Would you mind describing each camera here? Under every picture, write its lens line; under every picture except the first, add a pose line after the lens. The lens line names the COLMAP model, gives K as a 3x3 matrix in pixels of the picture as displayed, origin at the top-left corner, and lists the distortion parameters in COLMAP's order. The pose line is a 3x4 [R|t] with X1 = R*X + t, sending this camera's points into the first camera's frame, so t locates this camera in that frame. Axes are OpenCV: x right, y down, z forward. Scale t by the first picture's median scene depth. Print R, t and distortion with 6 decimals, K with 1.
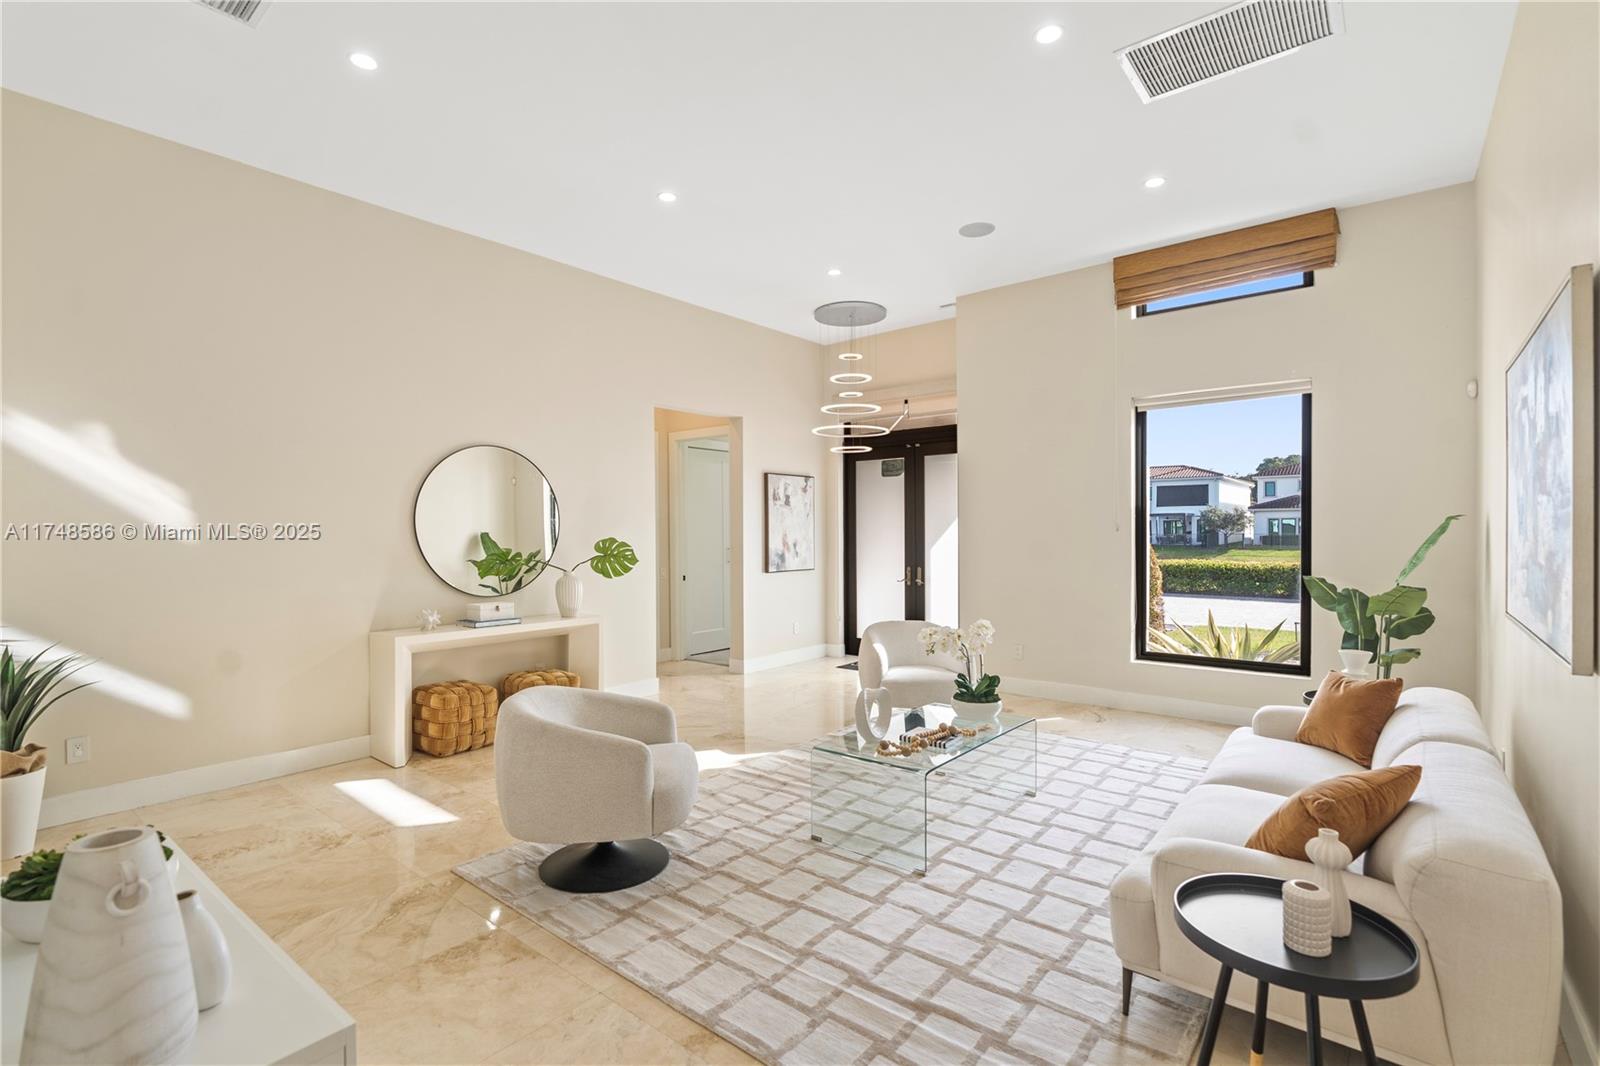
lens RADIAL K [[723.6, 0, 801.3], [0, 723.6, 530.7], [0, 0, 1]] dist [-0.009218, 0.003697]
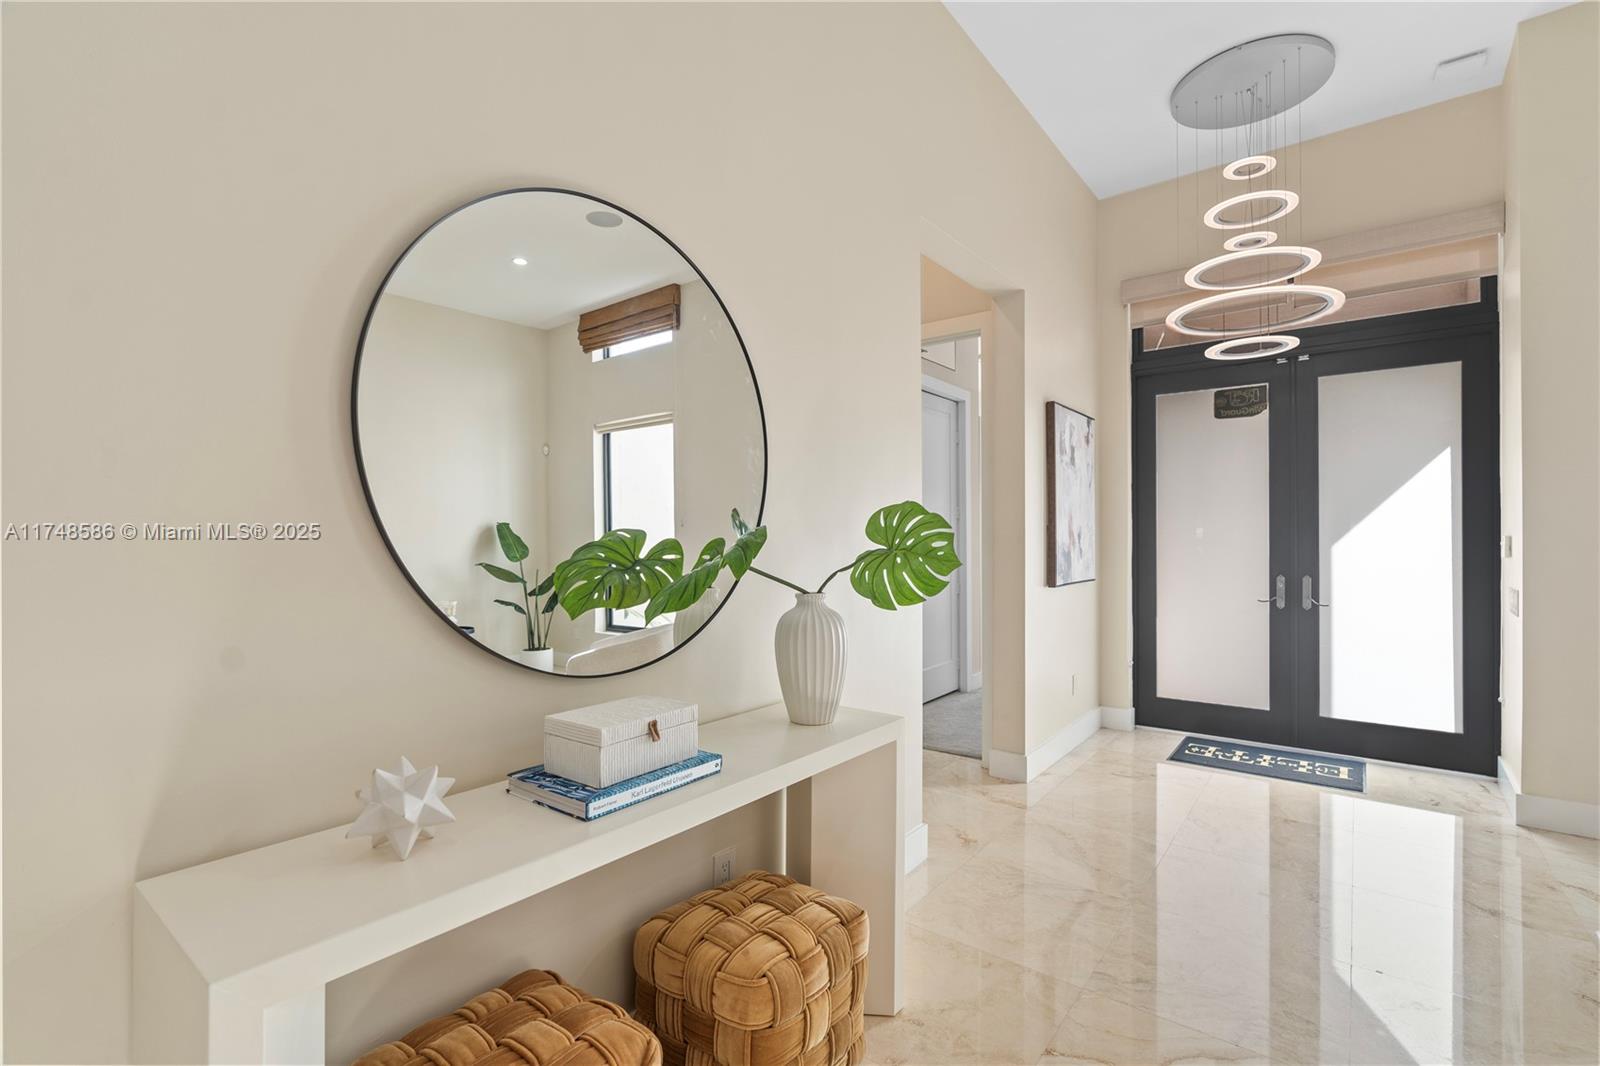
lens RADIAL K [[723.6, 0, 809.5], [0, 723.6, 535.2], [0, 0, 1]] dist [-0.009218, 0.003697]
pose [[0.999831, 0.001540, 0.018318, -0.248836], [-0.001516, 0.999998, -0.001326, 0.021252], [-0.018320, 0.001298, 0.999831, 0.488175]]
